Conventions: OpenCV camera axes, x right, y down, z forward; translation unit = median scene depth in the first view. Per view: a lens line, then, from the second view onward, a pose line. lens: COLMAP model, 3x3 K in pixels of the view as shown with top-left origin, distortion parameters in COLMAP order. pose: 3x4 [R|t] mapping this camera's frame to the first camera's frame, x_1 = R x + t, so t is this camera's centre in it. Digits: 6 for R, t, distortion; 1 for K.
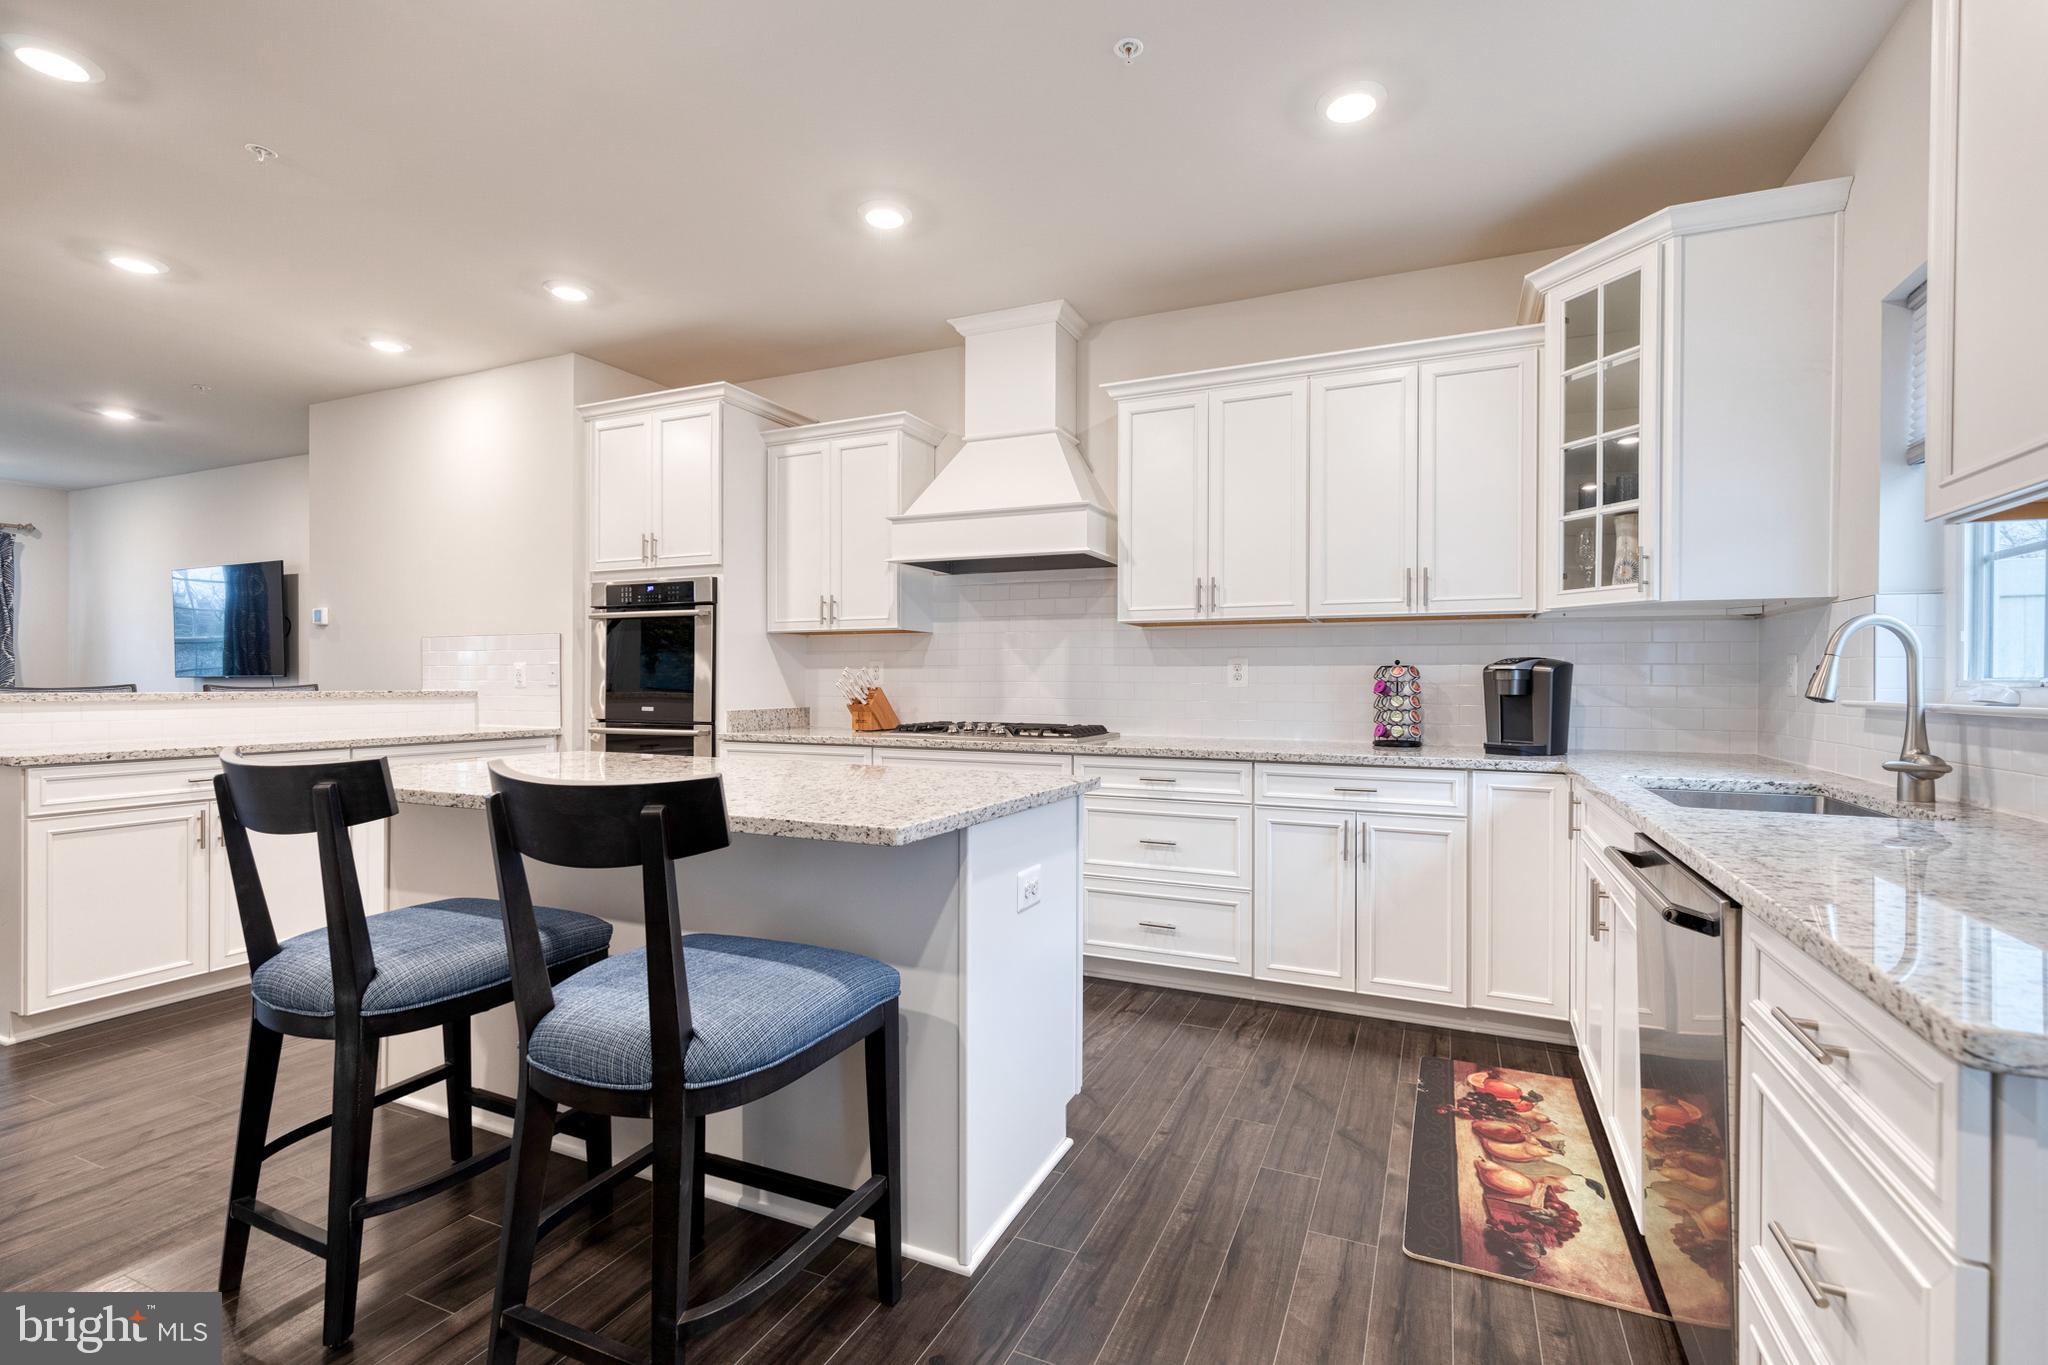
lens RADIAL K [[918.6, 0, 1064.7], [0, 918.6, 687.5], [0, 0, 1]] dist [0.003798, 0.000031]
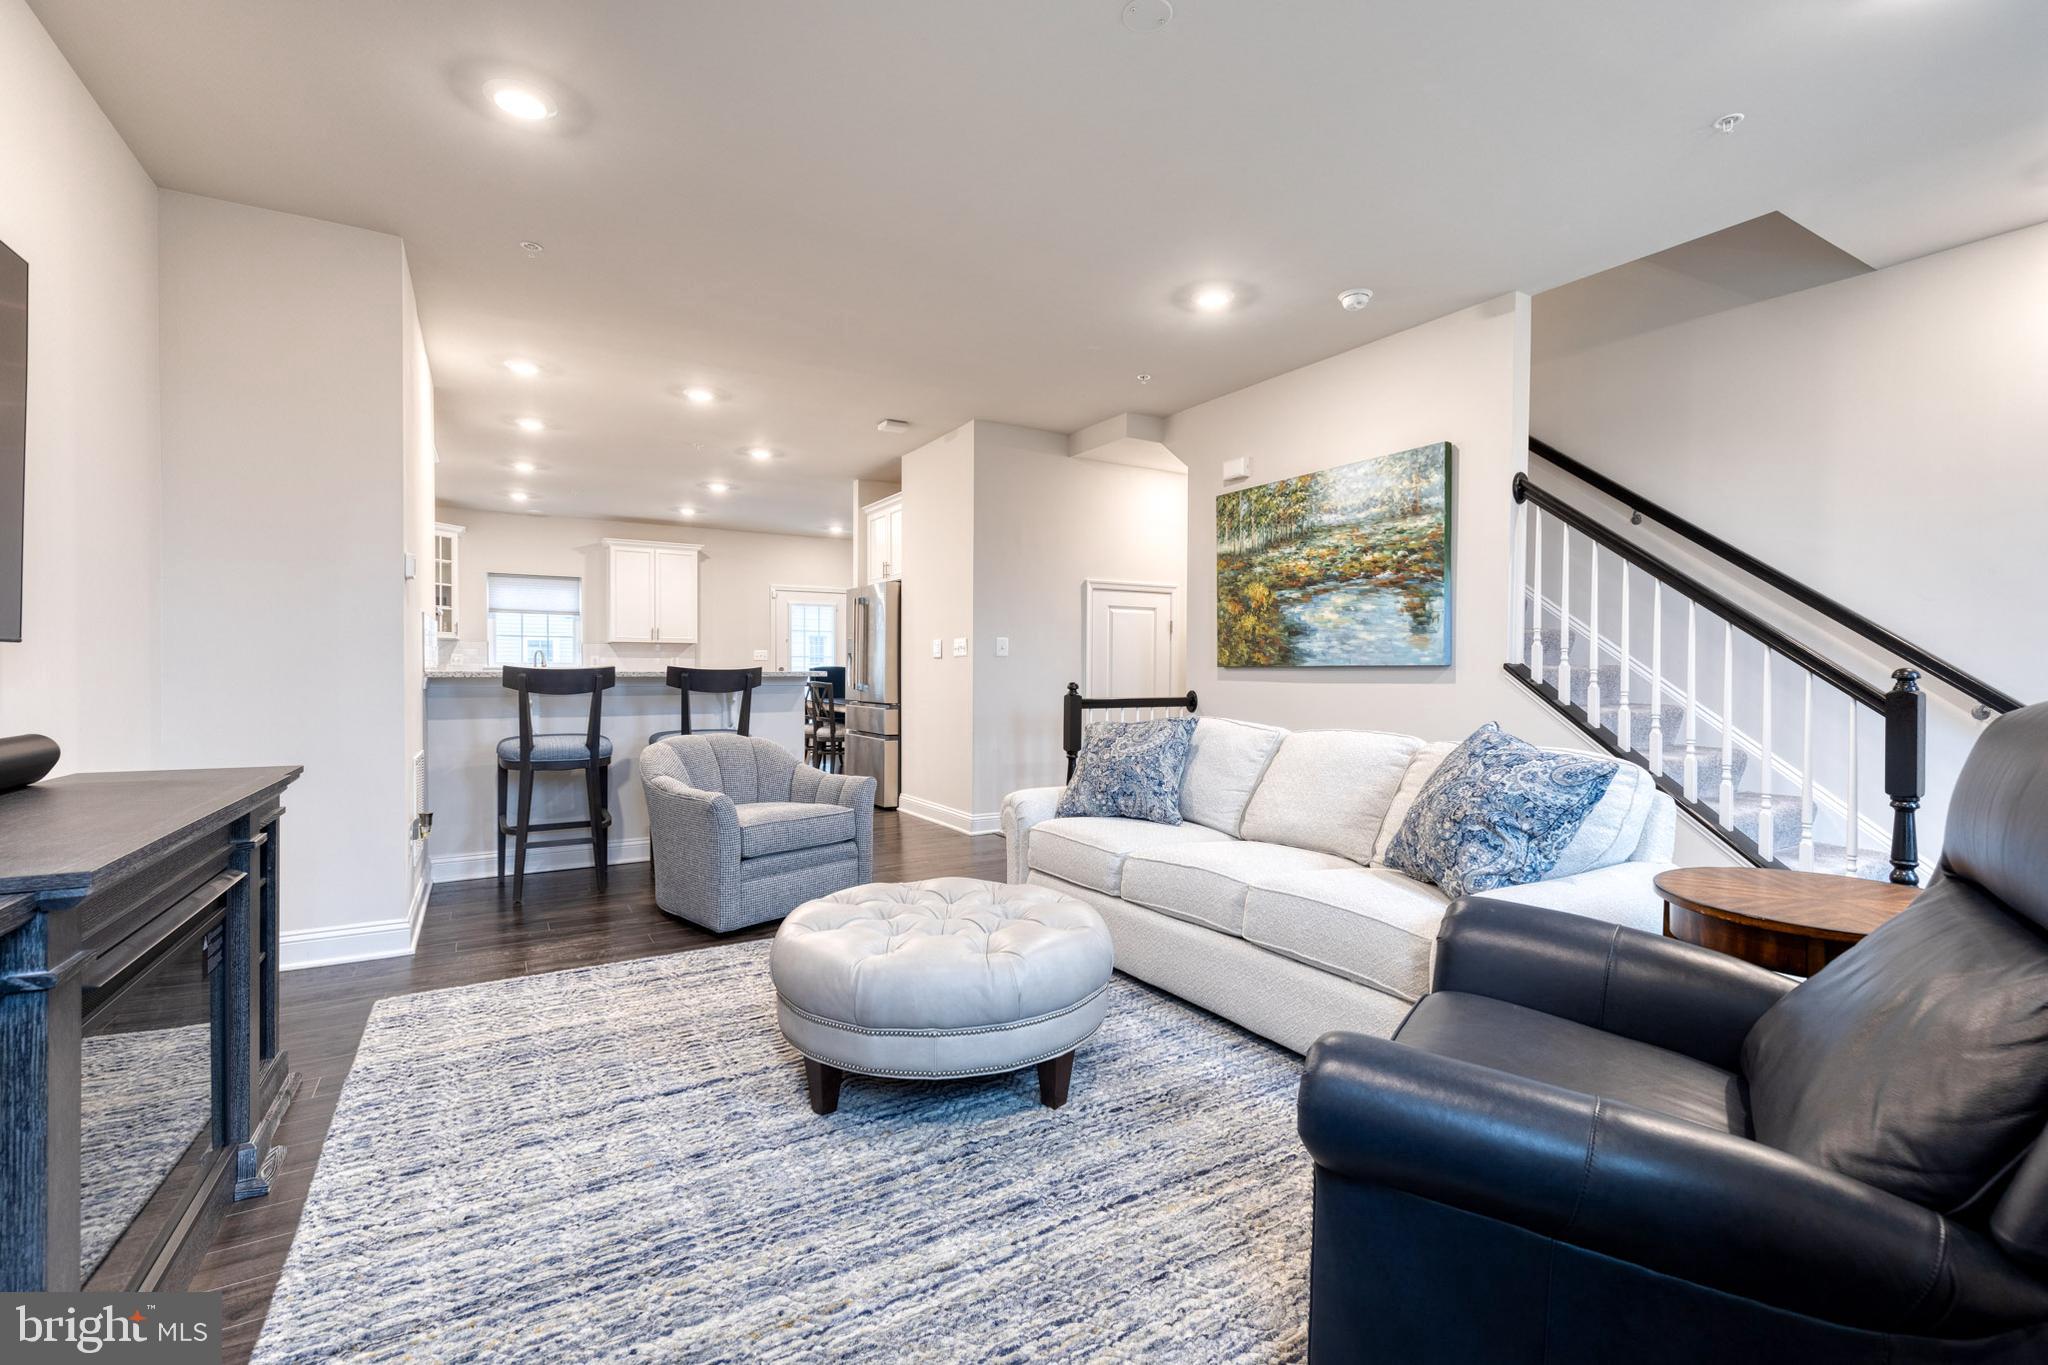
lens RADIAL K [[918.6, 0, 1037.2], [0, 918.6, 682.6], [0, 0, 1]] dist [0.003798, 0.000031]
pose [[-0.806924, -0.016558, 0.590424, -2.219454], [-0.004603, 0.999753, 0.021746, -0.010742], [-0.590638, 0.014829, -0.806800, 1.777464]]
